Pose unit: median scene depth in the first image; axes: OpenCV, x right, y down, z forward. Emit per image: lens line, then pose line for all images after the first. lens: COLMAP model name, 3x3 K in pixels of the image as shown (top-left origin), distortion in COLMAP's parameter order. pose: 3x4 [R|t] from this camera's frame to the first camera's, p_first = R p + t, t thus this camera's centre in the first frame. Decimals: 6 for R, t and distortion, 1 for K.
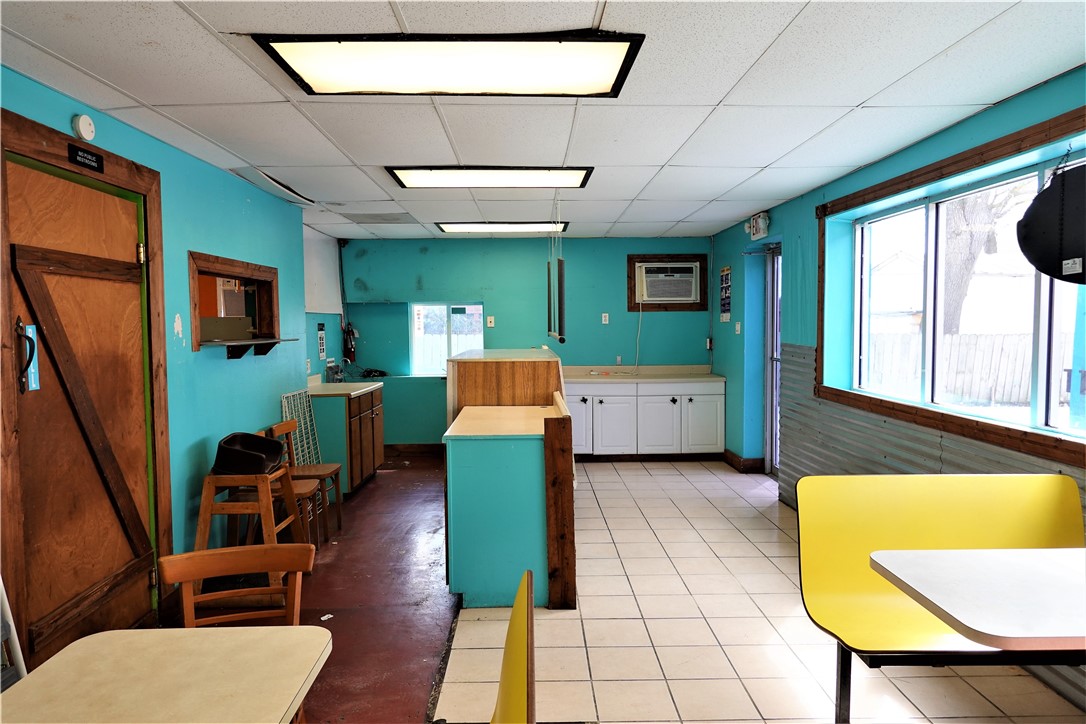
lens RADIAL K [[723.6, 0, 542.6], [0, 723.6, 357.6], [0, 0, 1]] dist [-0.003612, 0.004842]
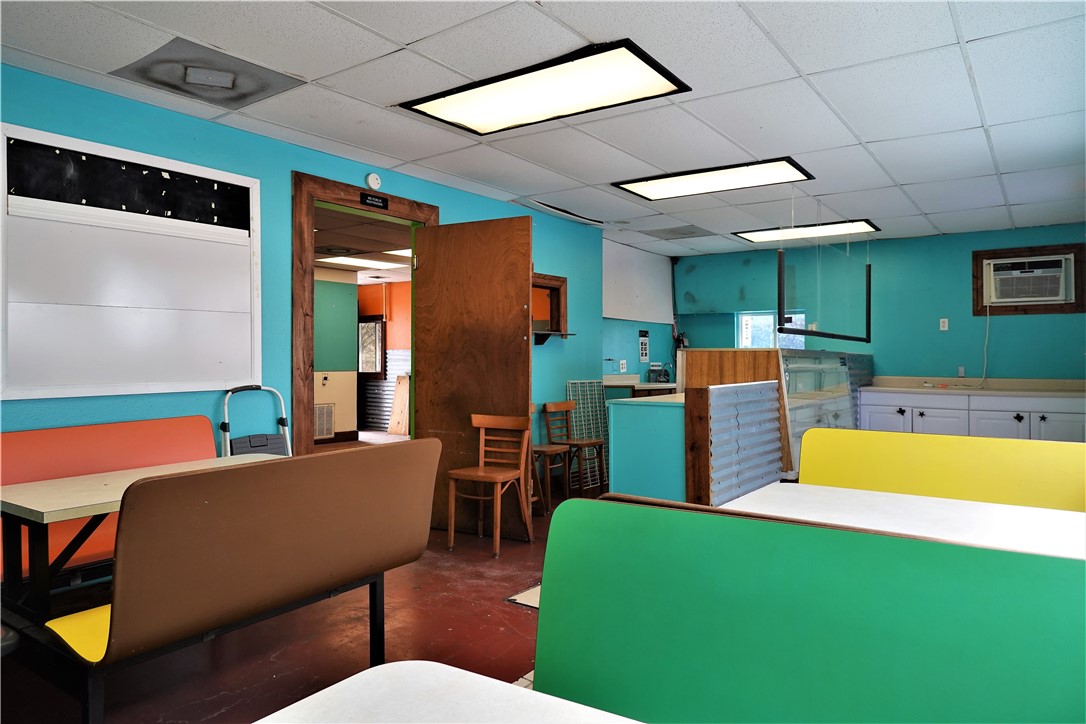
lens RADIAL K [[723.6, 0, 542.6], [0, 723.6, 357.6], [0, 0, 1]] dist [-0.003612, 0.004842]
pose [[0.805127, 0.009012, -0.593034, 0.238706], [-0.038624, 0.998559, -0.037263, 0.043161], [0.591844, 0.052907, 0.804314, -0.009736]]
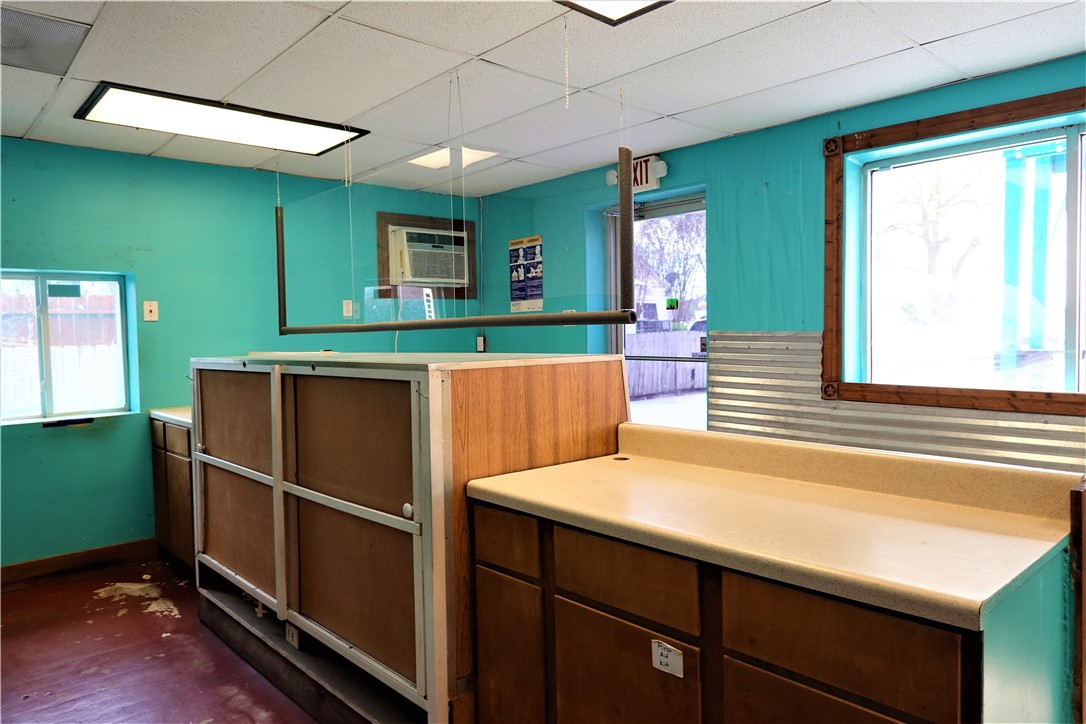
lens RADIAL K [[726.6, 0, 540.4], [0, 726.6, 354.3], [0, 0, 1]] dist [-0.000088, 0.003298]
pose [[0.757804, -0.029144, 0.651831, -0.224165], [0.048077, 0.998780, -0.011237, 0.002510], [-0.650709, 0.039853, 0.758281, 0.443220]]
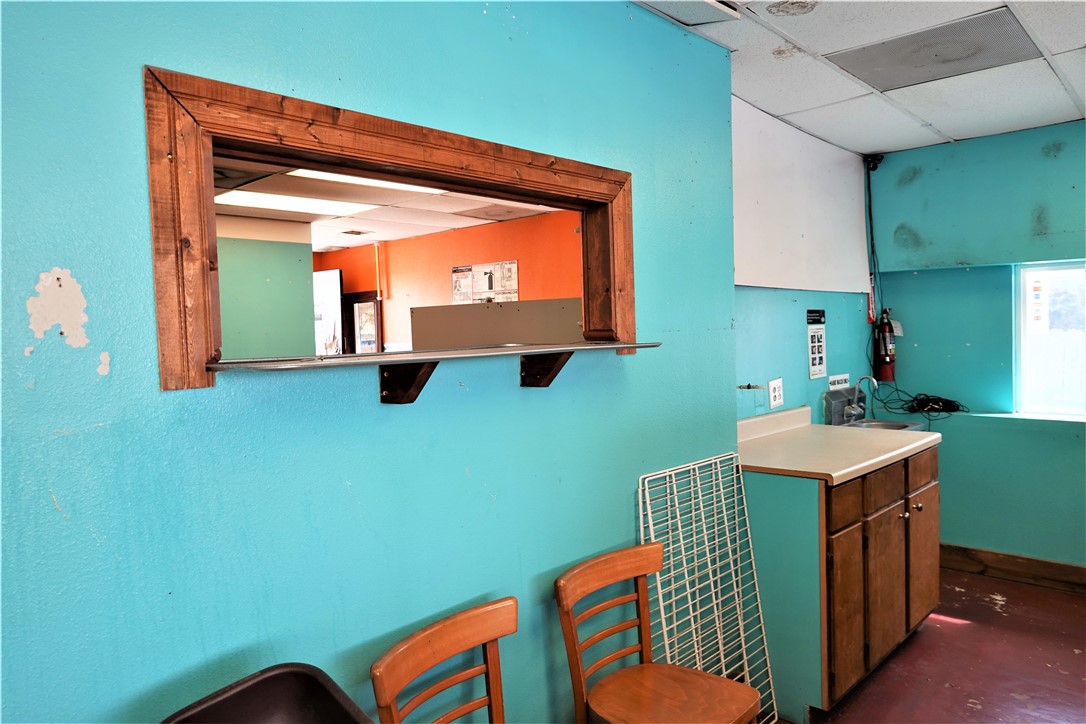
lens RADIAL K [[719.7, 0, 538.8], [0, 719.7, 358.2], [0, 0, 1]] dist [-0.005349, -0.002165]
pose [[0.712112, 0.020657, -0.701762, -0.079332], [-0.016235, 0.999784, 0.012955, -0.015336], [0.701878, 0.002168, 0.712294, 0.475421]]
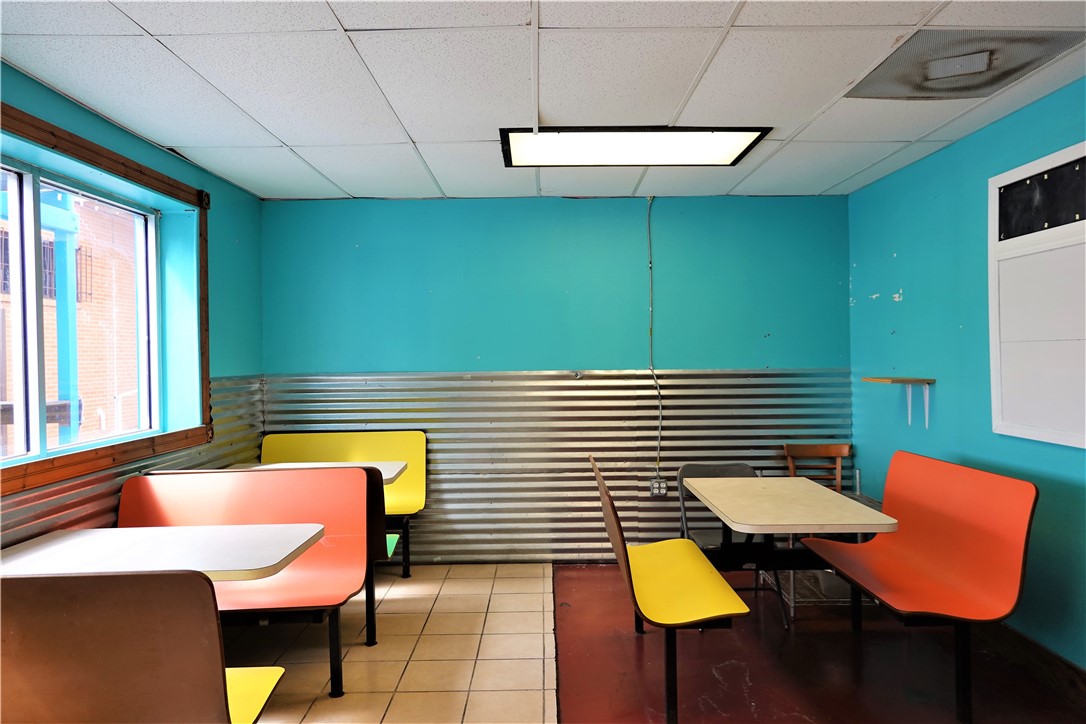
lens RADIAL K [[723.6, 0, 542.6], [0, 723.6, 357.6], [0, 0, 1]] dist [-0.003612, 0.004842]
pose [[-0.999514, 0.020509, 0.023471, 0.018565], [0.021911, 0.997890, 0.061126, -0.015494], [-0.022168, 0.061611, -0.997854, 0.584029]]
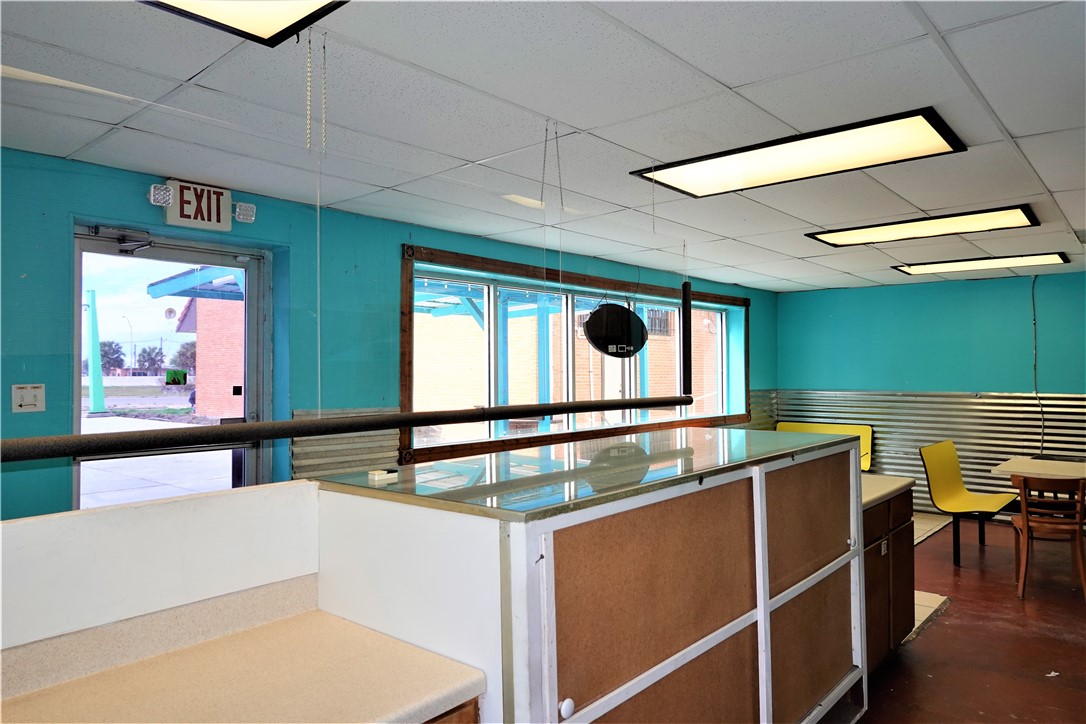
lens RADIAL K [[723.6, 0, 542.6], [0, 723.6, 357.6], [0, 0, 1]] dist [-0.003612, 0.004842]
pose [[-0.737506, 0.019979, 0.675045, -0.226059], [0.044464, 0.998830, 0.019017, -0.055917], [-0.673875, 0.044040, -0.737531, 1.061357]]
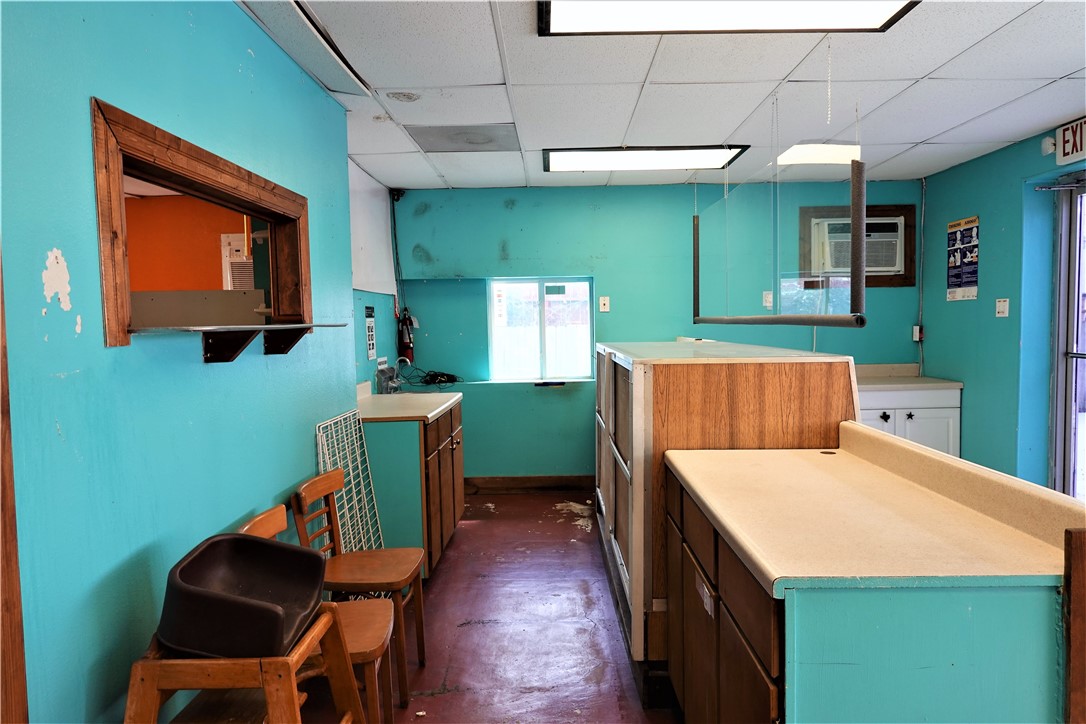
lens RADIAL K [[723.6, 0, 542.6], [0, 723.6, 357.6], [0, 0, 1]] dist [-0.003612, 0.004842]
pose [[0.999430, -0.005766, -0.033276, -0.119016], [0.005910, 0.999974, 0.004248, -0.001149], [0.033251, -0.004442, 0.999437, 0.318829]]
